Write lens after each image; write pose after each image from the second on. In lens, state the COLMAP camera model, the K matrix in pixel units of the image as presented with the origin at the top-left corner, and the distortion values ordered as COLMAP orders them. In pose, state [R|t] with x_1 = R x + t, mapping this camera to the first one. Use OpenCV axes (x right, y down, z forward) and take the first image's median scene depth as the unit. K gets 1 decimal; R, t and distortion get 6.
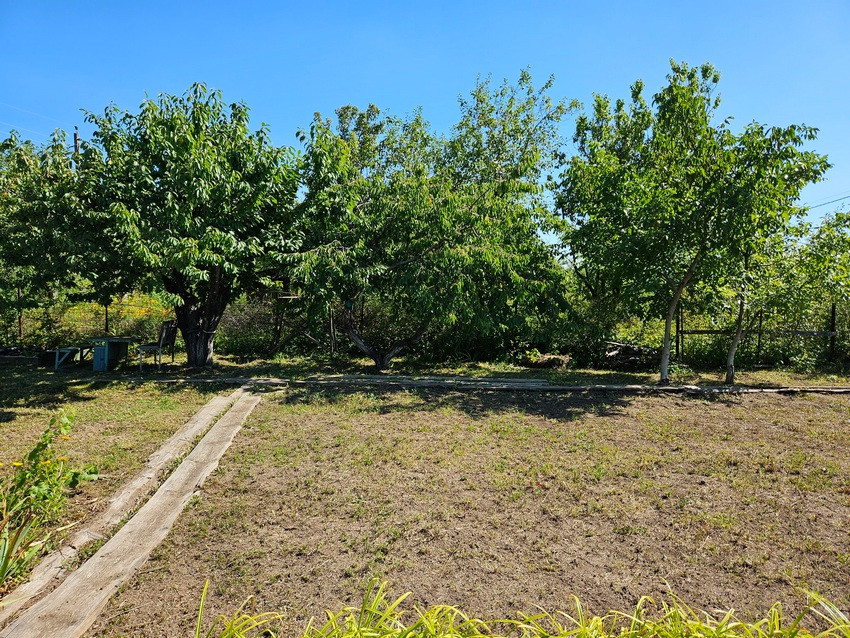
lens RADIAL K [[558.0, 0, 403.1], [0, 558.0, 309.5], [0, 0, 1]] dist [0.007511, 0.001012]
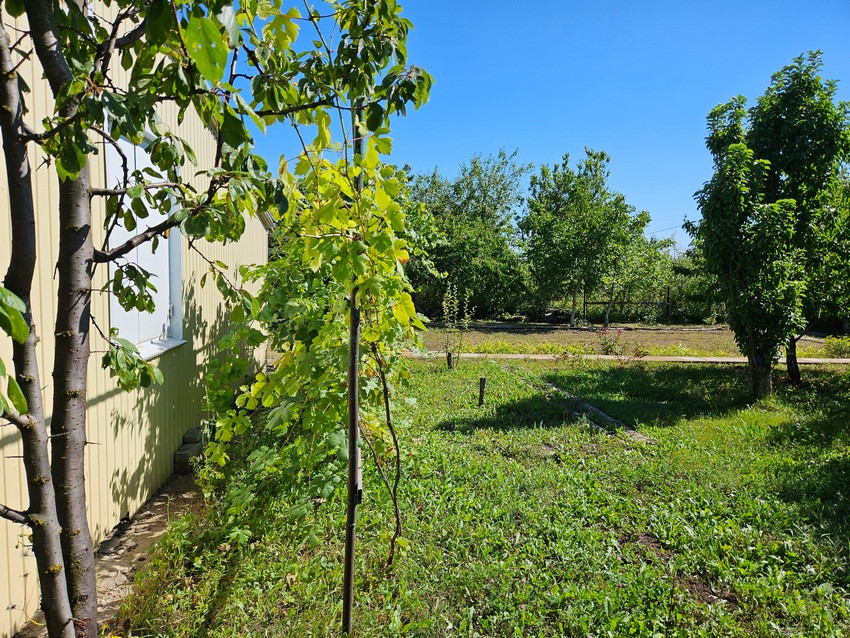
lens RADIAL K [[565.4, 0, 425.0], [0, 565.4, 319.0], [0, 0, 1]] dist [0.029990, 0.000462]
pose [[0.993095, -0.004933, 0.117212, -0.233186], [0.000005, 0.999117, 0.042005, 0.014826], [-0.117316, -0.041715, 0.992218, -0.755562]]
